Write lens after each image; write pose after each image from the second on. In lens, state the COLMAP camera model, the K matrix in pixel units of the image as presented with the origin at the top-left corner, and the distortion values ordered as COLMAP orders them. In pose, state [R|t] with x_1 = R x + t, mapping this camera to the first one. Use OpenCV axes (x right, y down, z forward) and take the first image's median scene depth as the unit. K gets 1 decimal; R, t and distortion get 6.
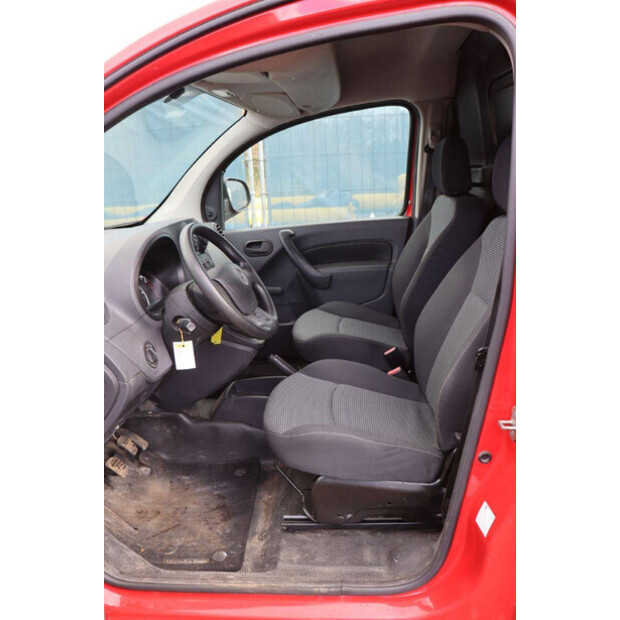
lens RADIAL K [[552.8, 0, 310.0], [0, 552.8, 310.0], [0, 0, 1]] dist [-0.094767, 0.015032]
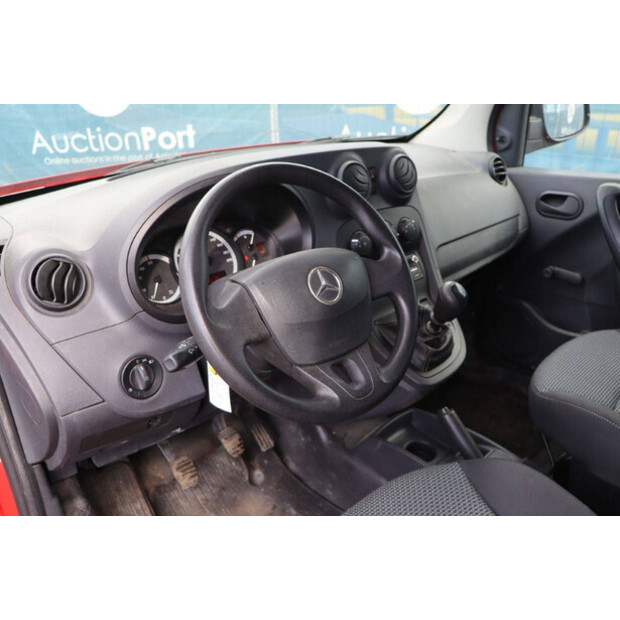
lens RADIAL K [[522.1, 0, 310.0], [0, 522.1, 310.0], [0, 0, 1]] dist [-0.088605, 0.004614]
pose [[0.714425, 0.308771, -0.627899, 0.104393], [-0.186085, 0.948895, 0.254894, -0.097238], [0.674514, -0.065260, 0.735372, 0.395949]]
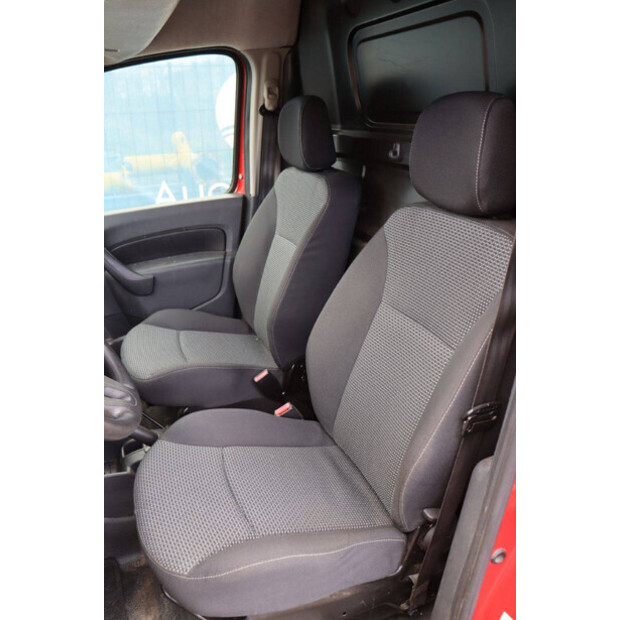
lens RADIAL K [[552.8, 0, 310.0], [0, 552.8, 310.0], [0, 0, 1]] dist [-0.094767, 0.015032]
pose [[0.910949, -0.133677, 0.390259, -0.069696], [0.101592, 0.989600, 0.101834, -0.073667], [-0.399814, -0.053119, 0.915056, 0.207136]]
